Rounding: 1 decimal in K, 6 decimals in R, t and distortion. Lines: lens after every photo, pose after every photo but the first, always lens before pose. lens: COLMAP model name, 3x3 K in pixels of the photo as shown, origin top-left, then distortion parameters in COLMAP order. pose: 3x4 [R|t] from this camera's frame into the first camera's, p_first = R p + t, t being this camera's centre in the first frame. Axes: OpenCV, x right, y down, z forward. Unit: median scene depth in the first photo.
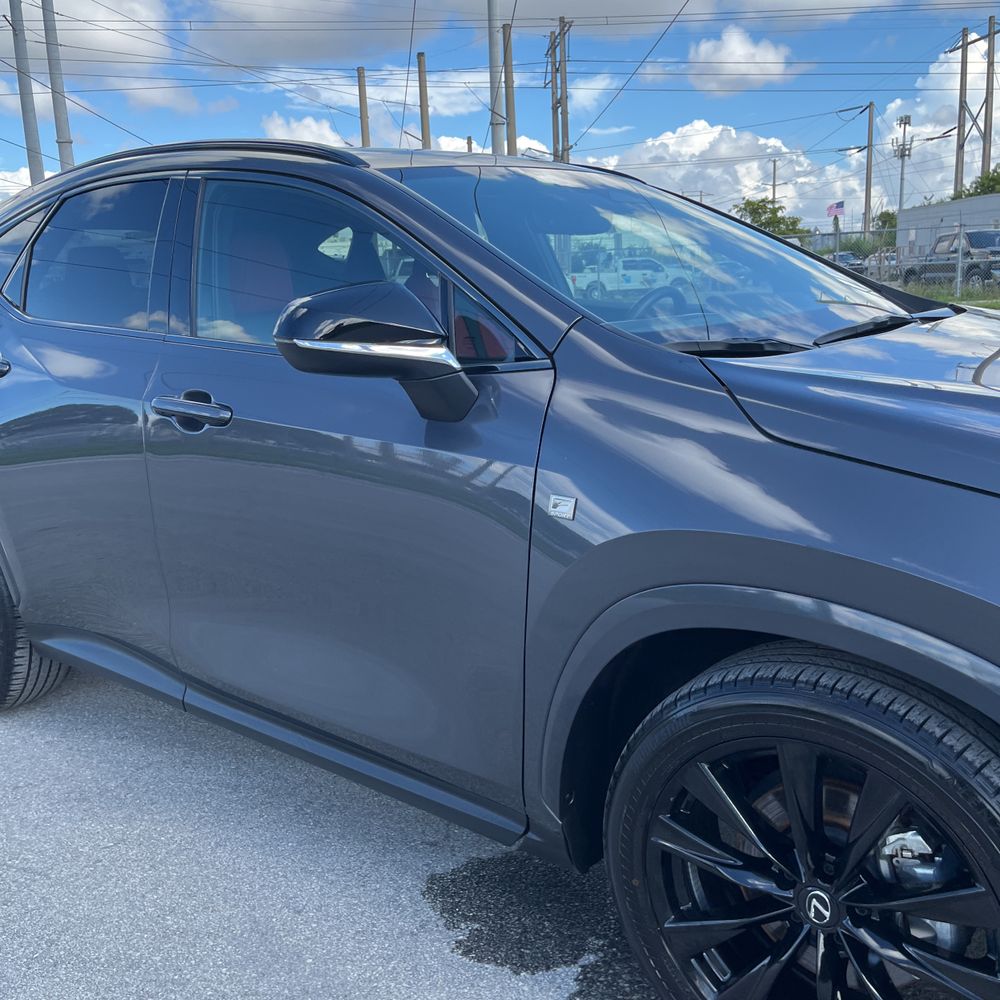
lens RADIAL K [[1018.7, 0, 502.6], [0, 1018.7, 499.5], [0, 0, 1]] dist [0.021320, 0.000000]
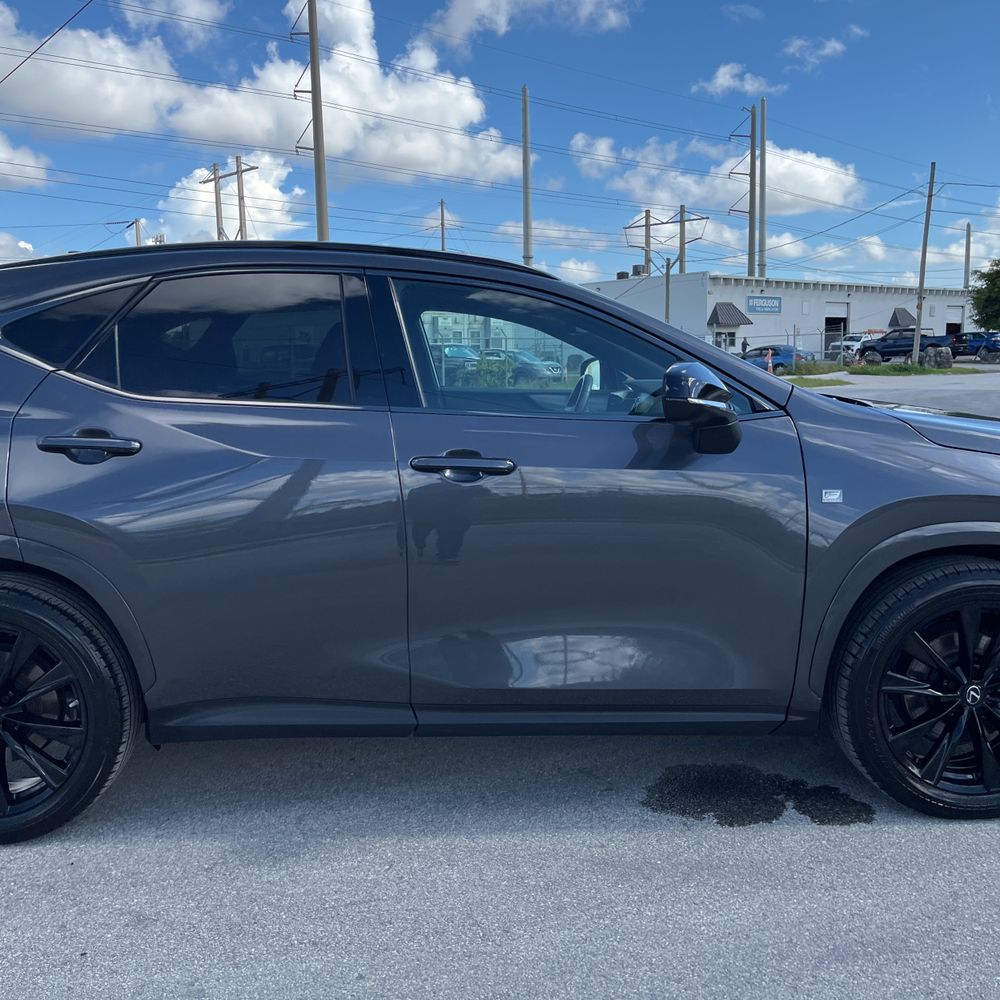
lens RADIAL K [[1018.7, 0, 498.6], [0, 1018.7, 498.5], [0, 0, 1]] dist [0.021320, 0.000000]
pose [[0.769754, -0.063434, 0.635181, -1.132812], [0.128113, 0.990156, -0.056371, 0.029050], [-0.625352, 0.124767, 0.770304, 0.045136]]
